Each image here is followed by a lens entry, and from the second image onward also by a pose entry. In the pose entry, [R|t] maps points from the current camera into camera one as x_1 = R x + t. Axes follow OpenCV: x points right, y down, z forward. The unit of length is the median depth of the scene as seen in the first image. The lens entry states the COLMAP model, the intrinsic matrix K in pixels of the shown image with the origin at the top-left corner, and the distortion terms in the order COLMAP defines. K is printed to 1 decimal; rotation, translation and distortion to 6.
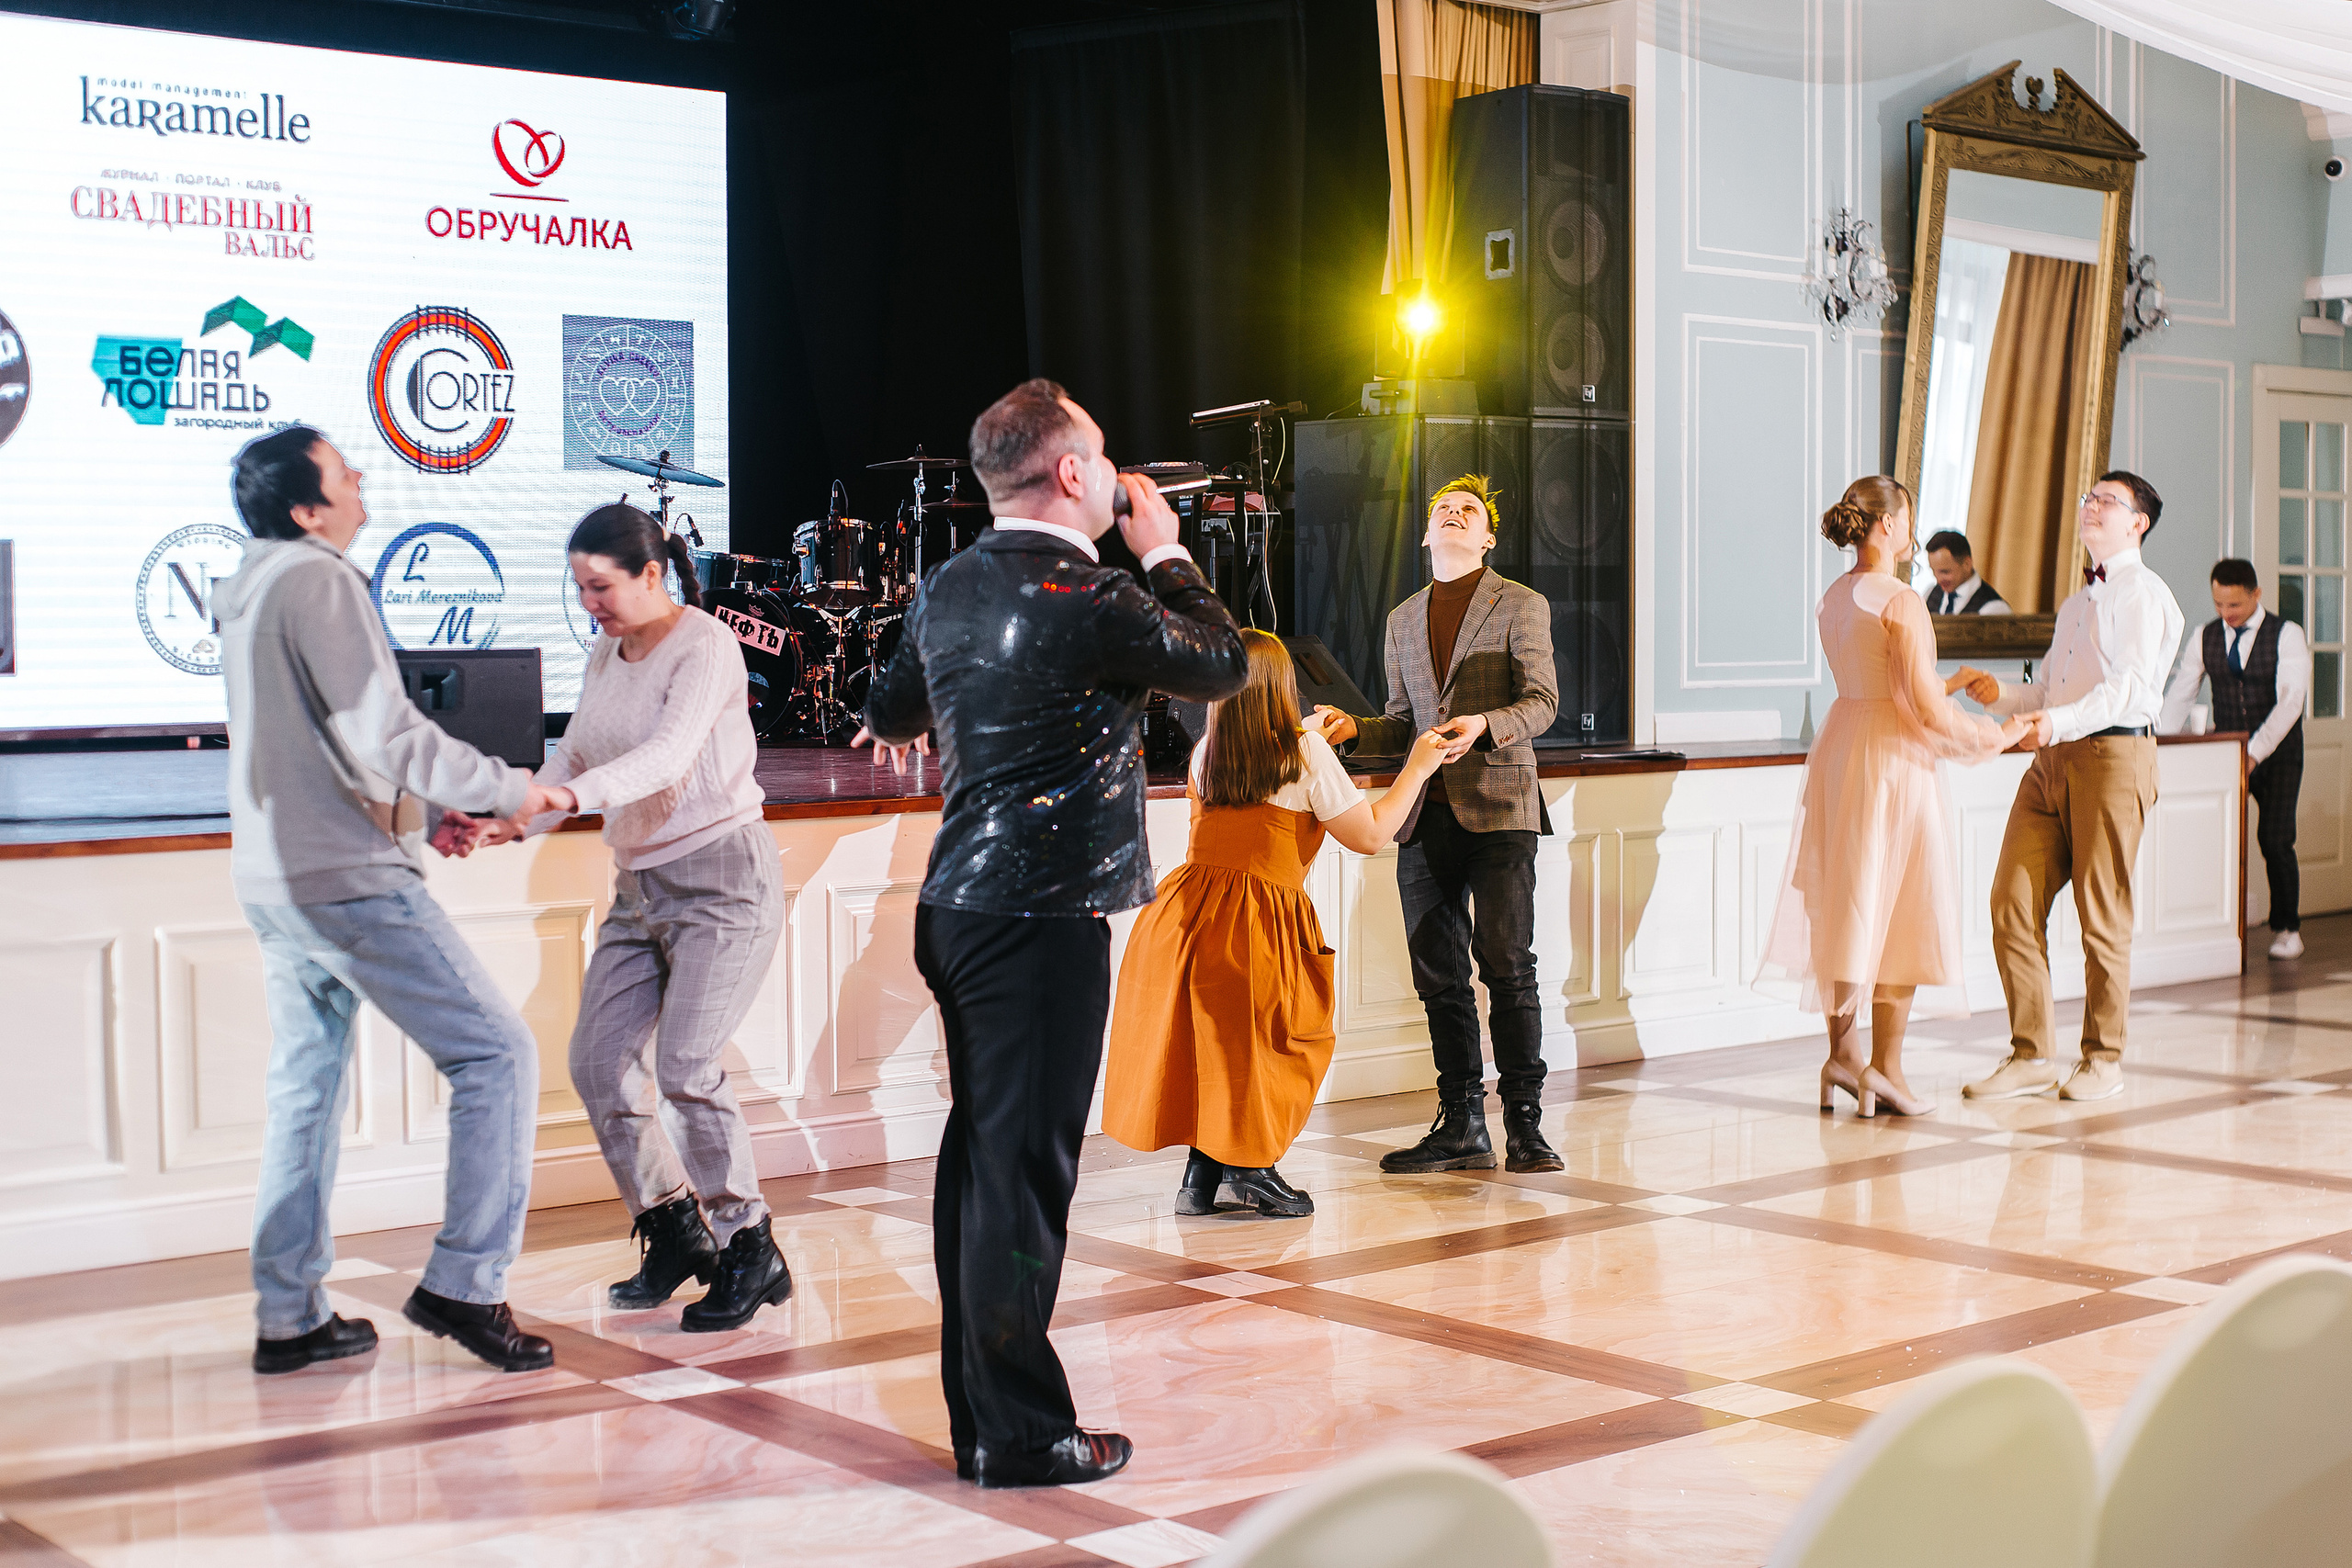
lens RADIAL K [[3286.2, 0, 1225.0], [0, 3286.2, 783.7], [0, 0, 1]] dist [-0.076632, 0.051693]
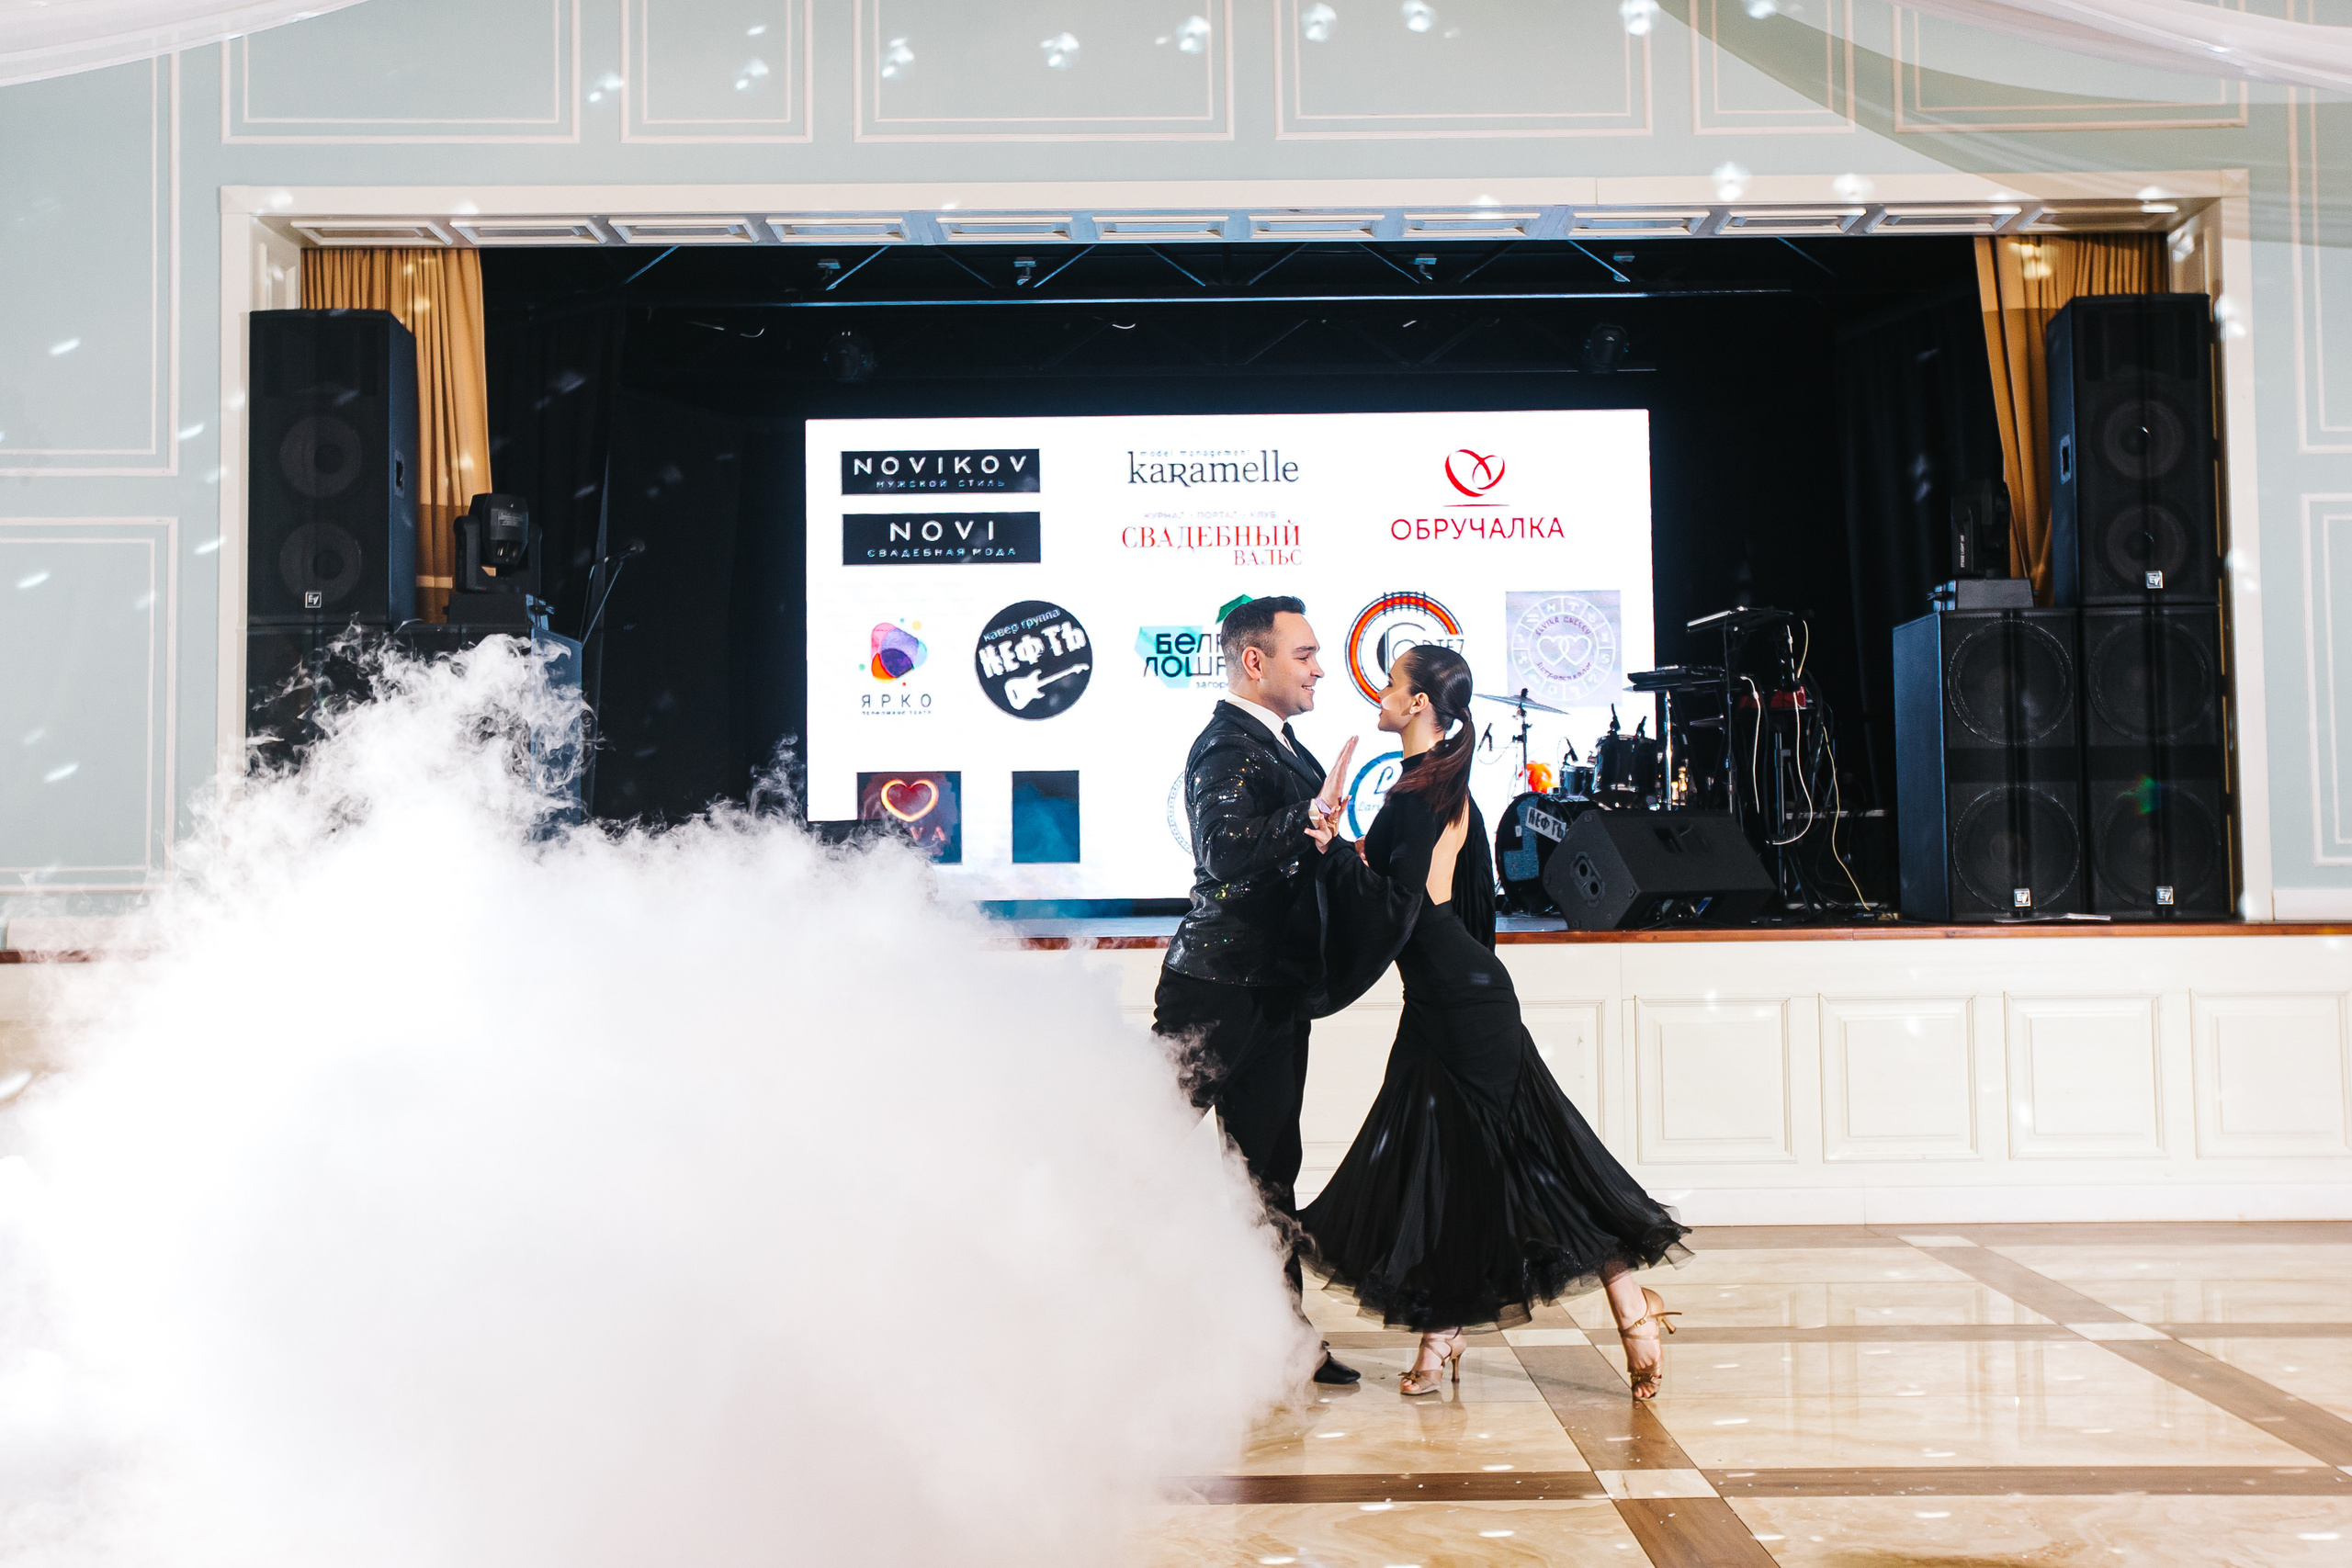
lens RADIAL K [[2371.0, 0, 1250.1], [0, 2371.0, 731.3], [0, 0, 1]] dist [0.056156, -0.005725]
pose [[0.764426, -0.043778, -0.643224, 0.354382], [-0.025517, 0.994856, -0.098035, 0.009820], [0.644207, 0.091354, 0.759376, 0.227405]]
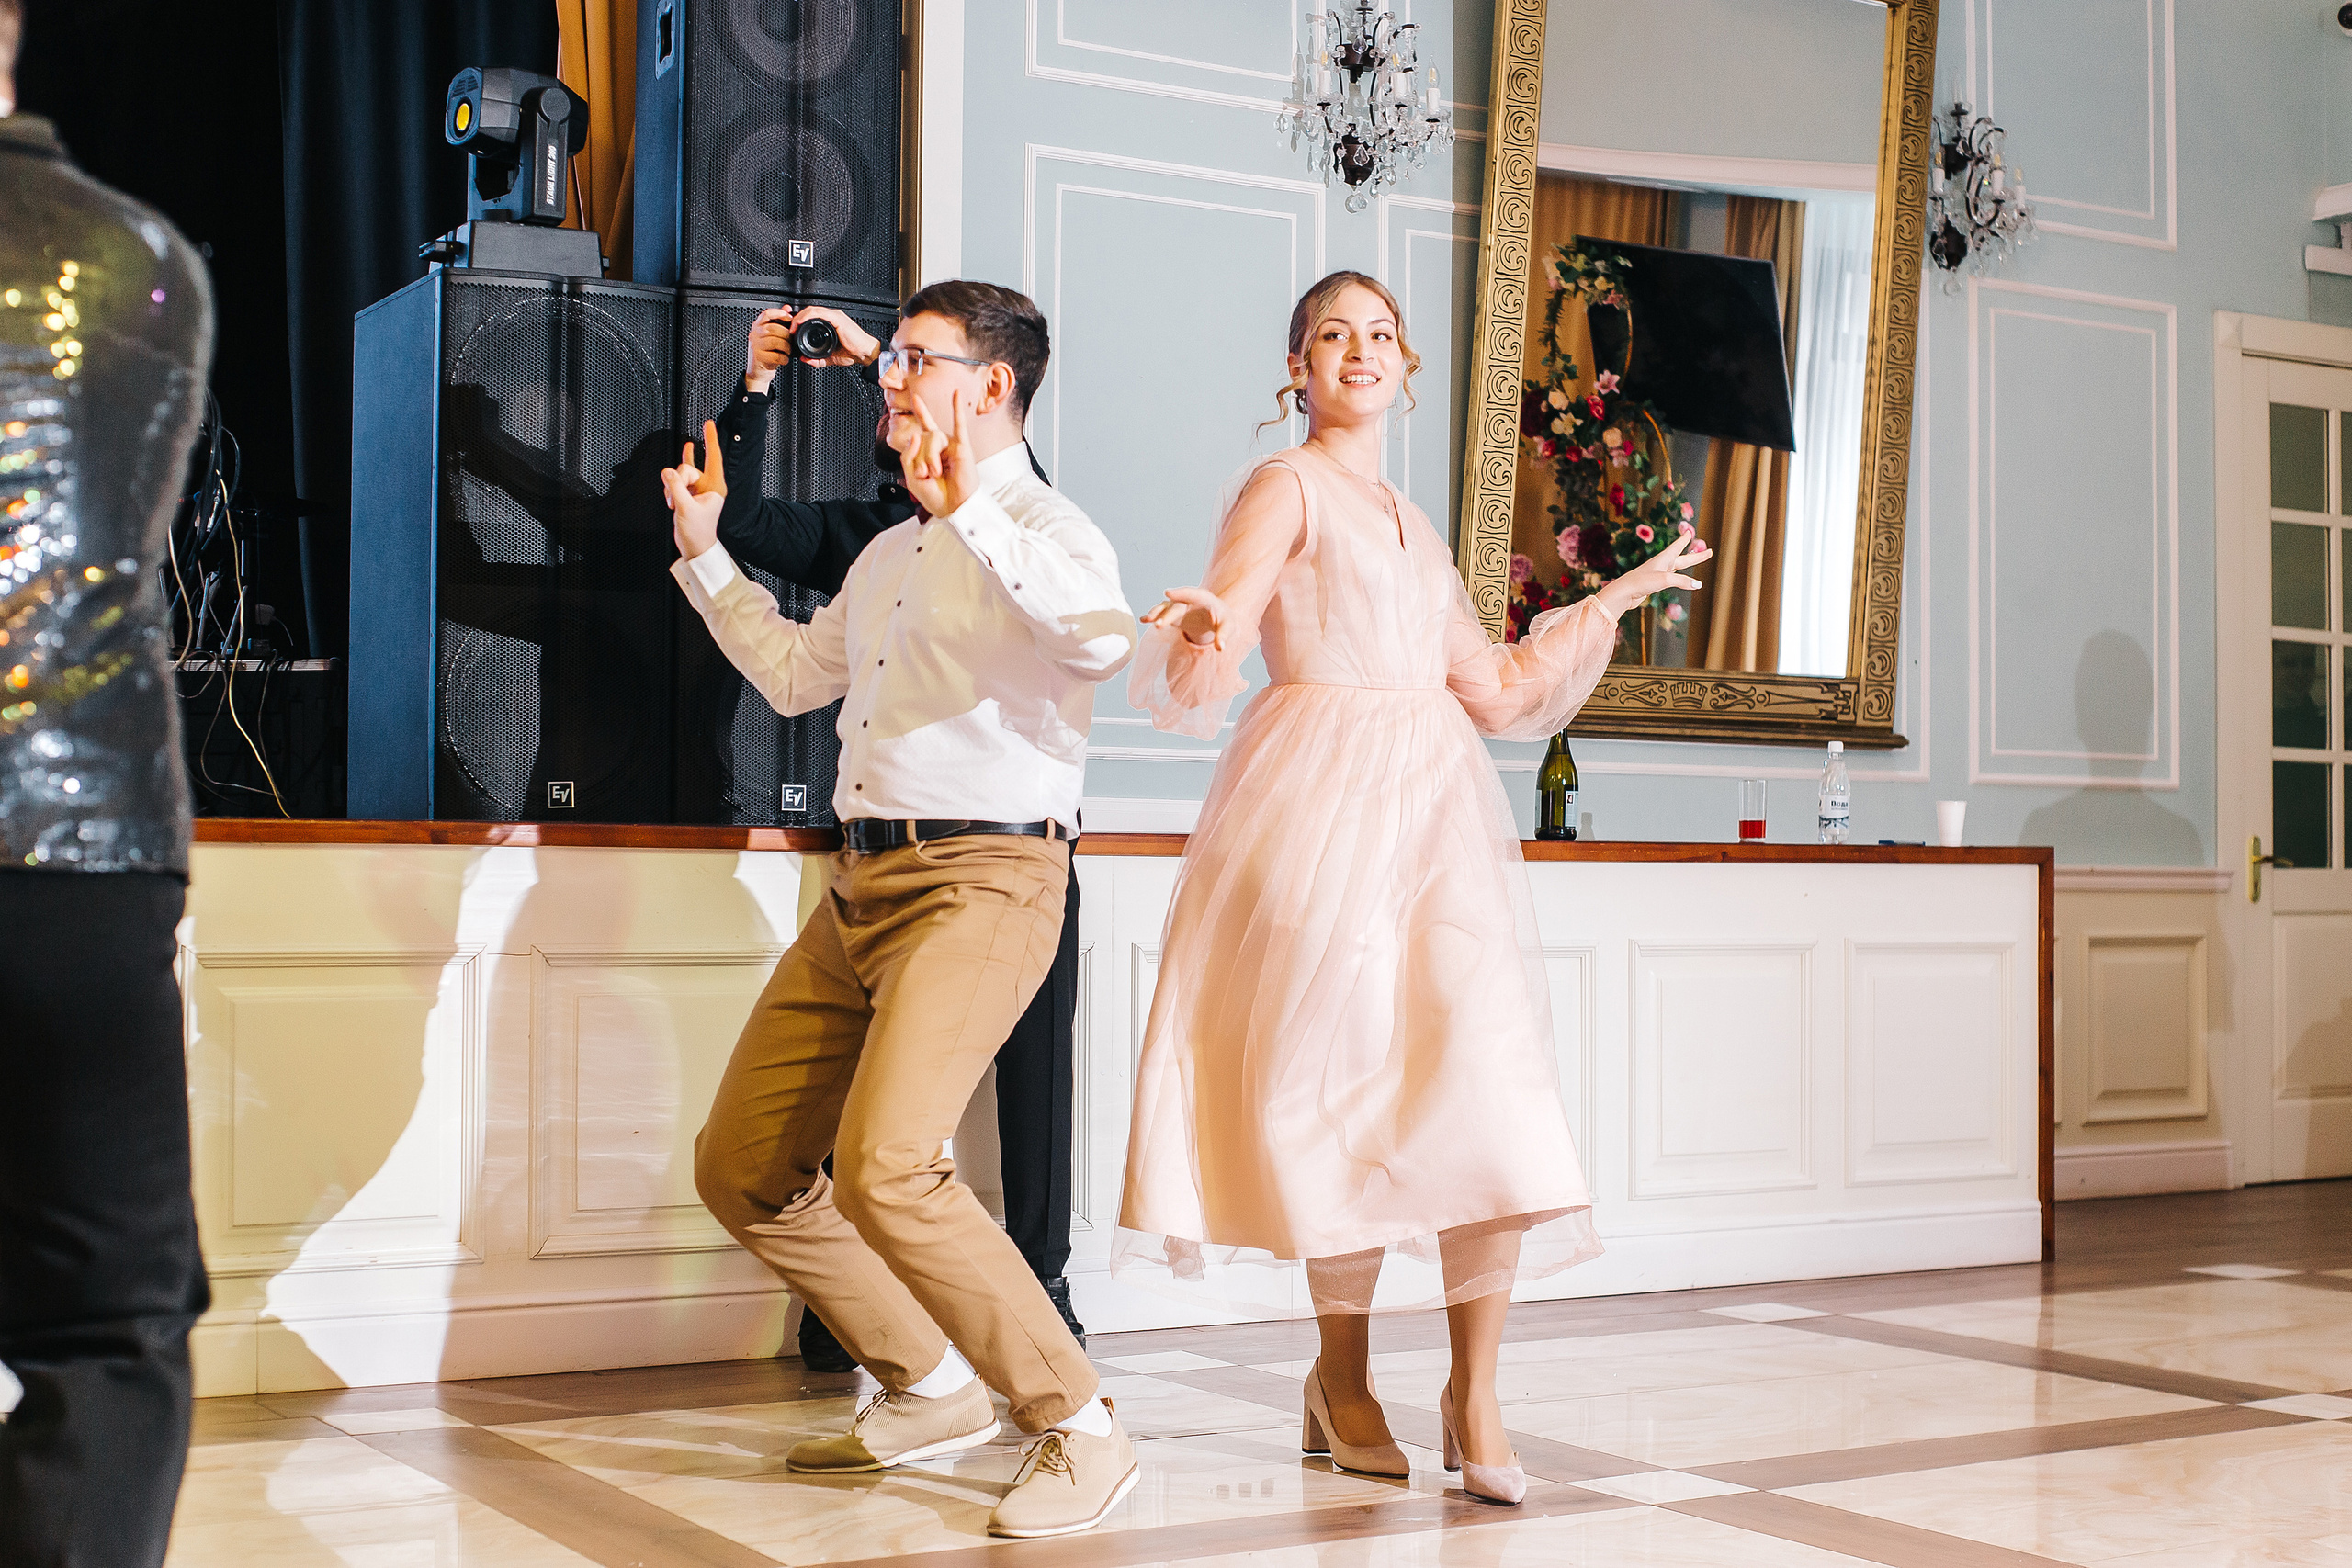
lens RADIAL K [[3262.8, 0, 1176.0], [0, 3262.8, 784.0], [0, 0, 1]] dist [-0.072179, -0.039130]
pose [[0.983305, 0.004775, -0.181903, 0.270160], [-0.020187, 0.996347, -0.082973, 0.024707], [0.180842, 0.085260, 0.979810, 0.407586]]
